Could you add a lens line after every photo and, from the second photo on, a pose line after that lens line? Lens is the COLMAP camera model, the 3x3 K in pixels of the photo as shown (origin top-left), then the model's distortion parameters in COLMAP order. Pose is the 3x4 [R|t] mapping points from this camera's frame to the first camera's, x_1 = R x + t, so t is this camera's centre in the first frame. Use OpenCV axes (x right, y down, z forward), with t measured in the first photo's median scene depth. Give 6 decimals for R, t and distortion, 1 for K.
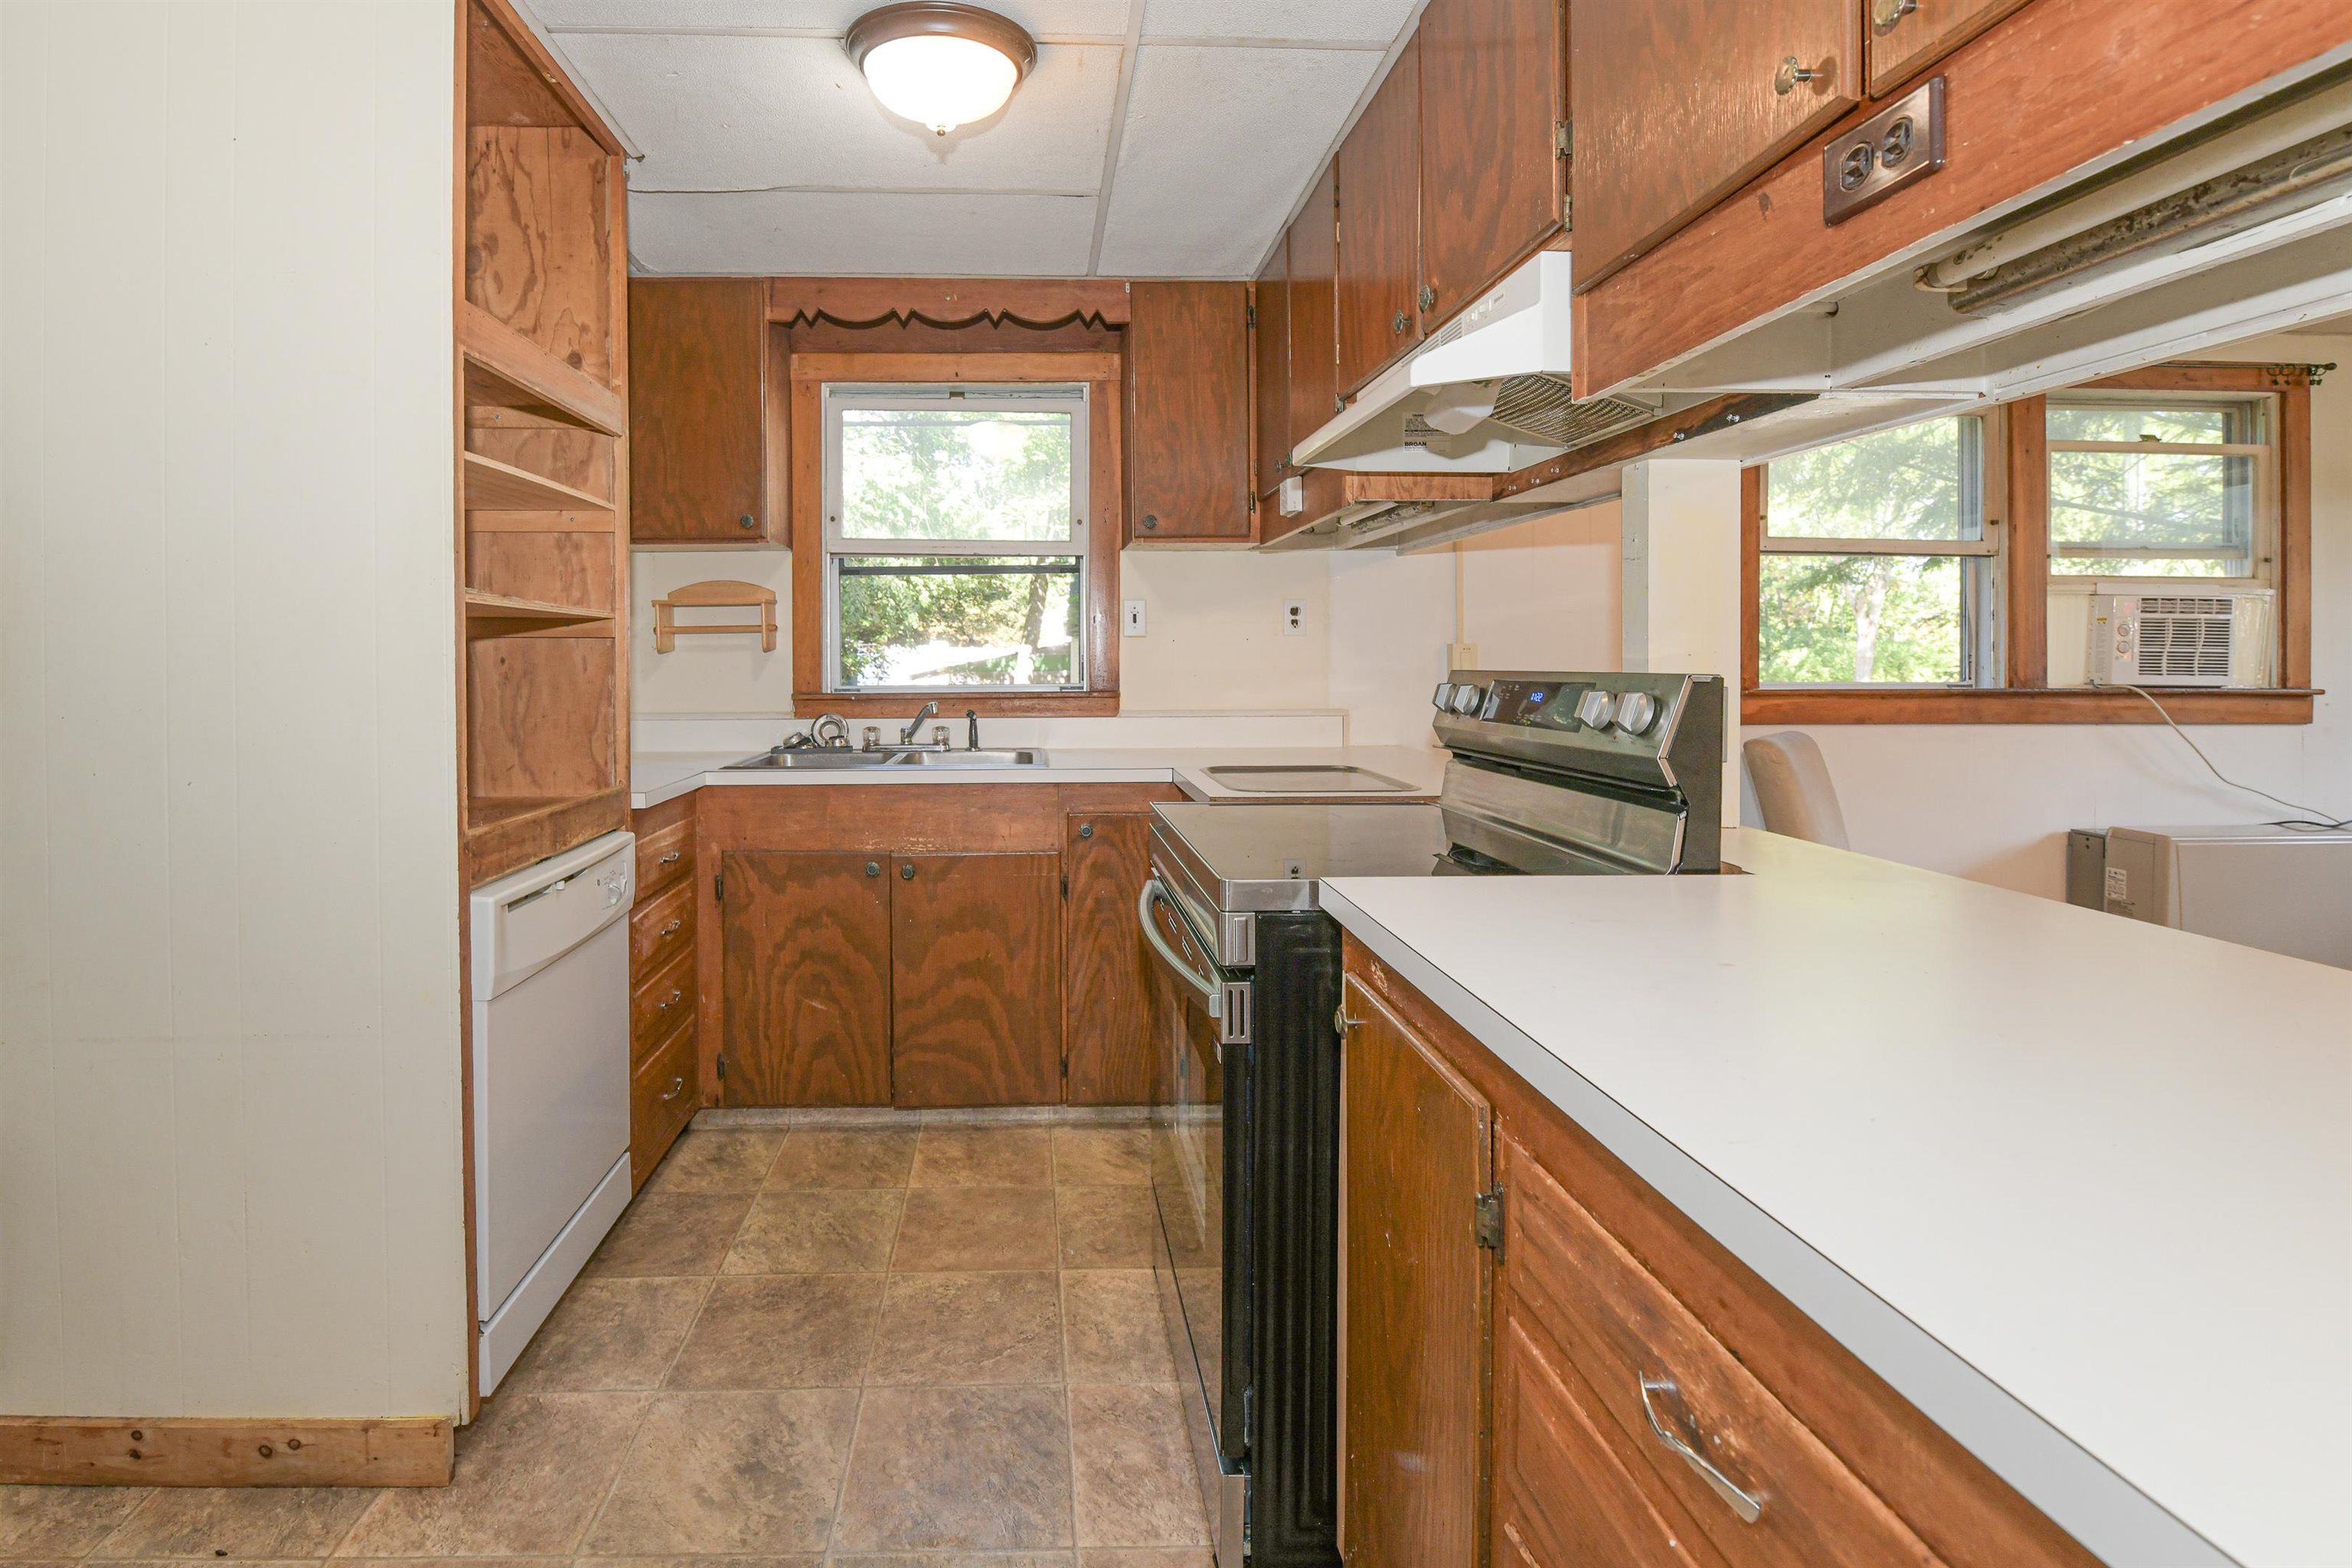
lens RADIAL K [[1154.1, 0, 1098.5], [0, 1154.1, 702.5], [0, 0, 1]] dist [0.002042, -0.000058]
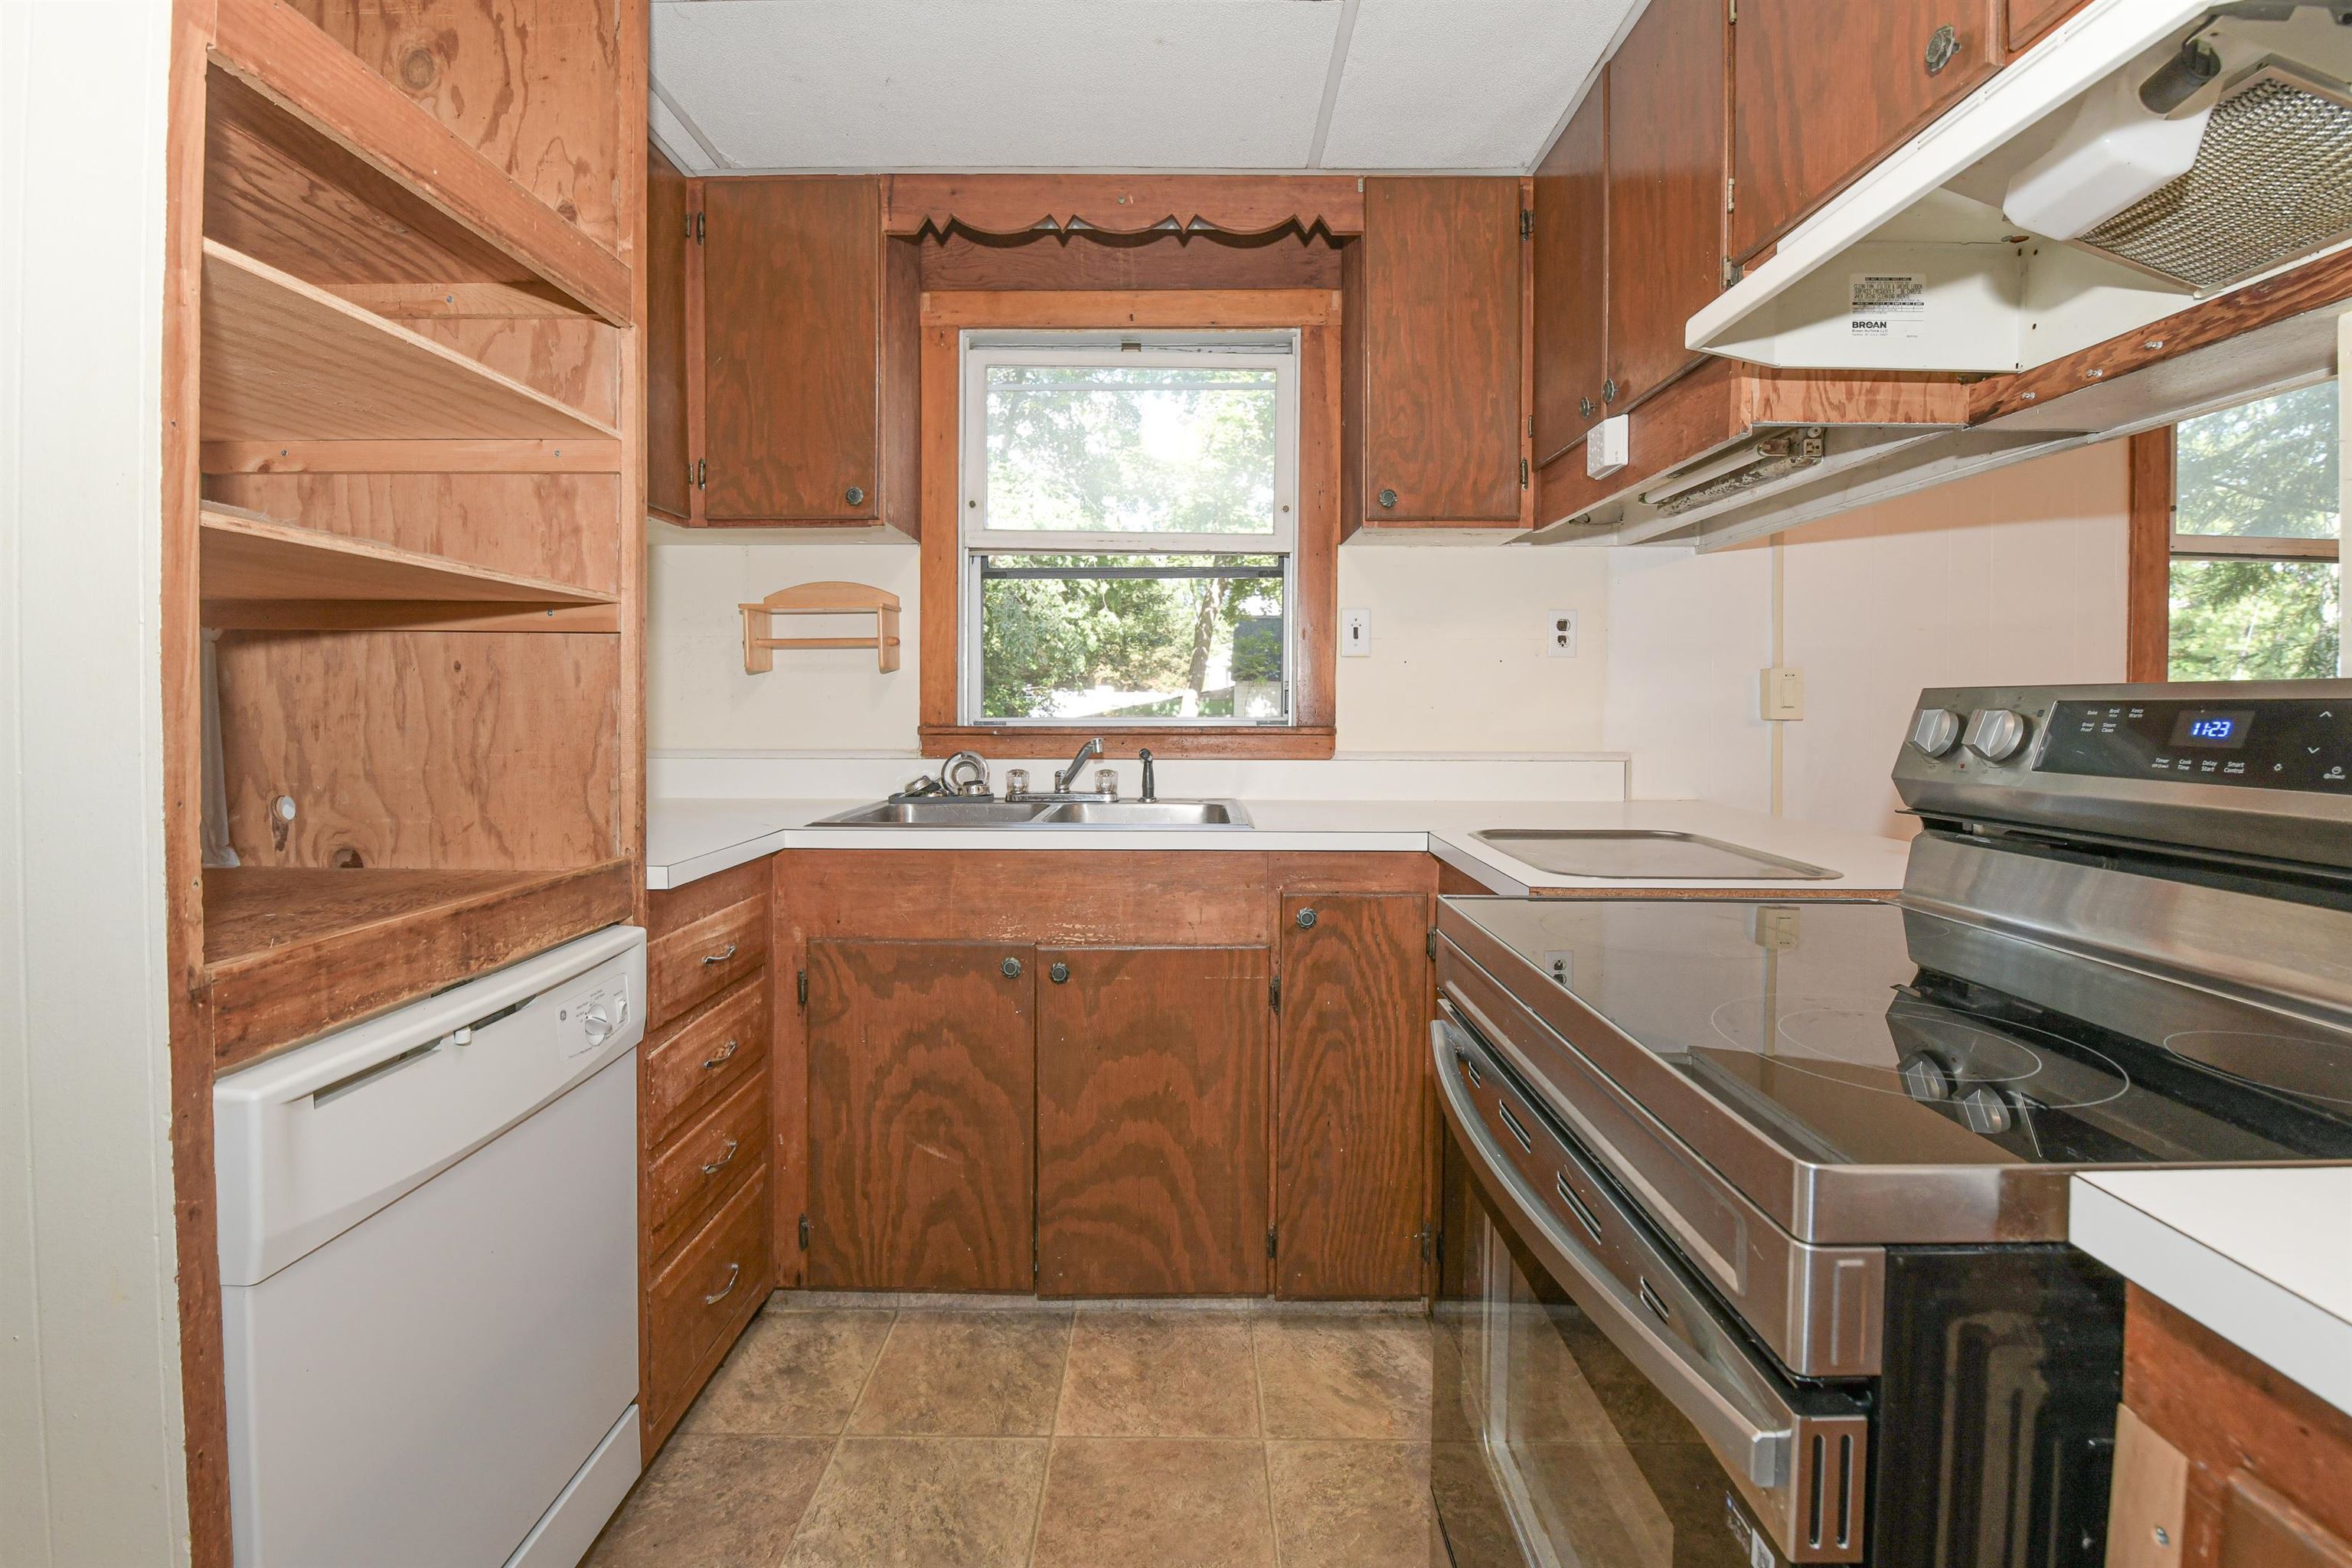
lens RADIAL K [[1077.7, 0, 1183.7], [0, 1077.7, 730.5], [0, 0, 1]] dist [-0.001372, -0.000297]
pose [[0.997937, 0.007705, -0.063738, -0.044917], [-0.008665, 0.999853, -0.014801, 0.005191], [0.063615, 0.015322, 0.997857, 0.323623]]
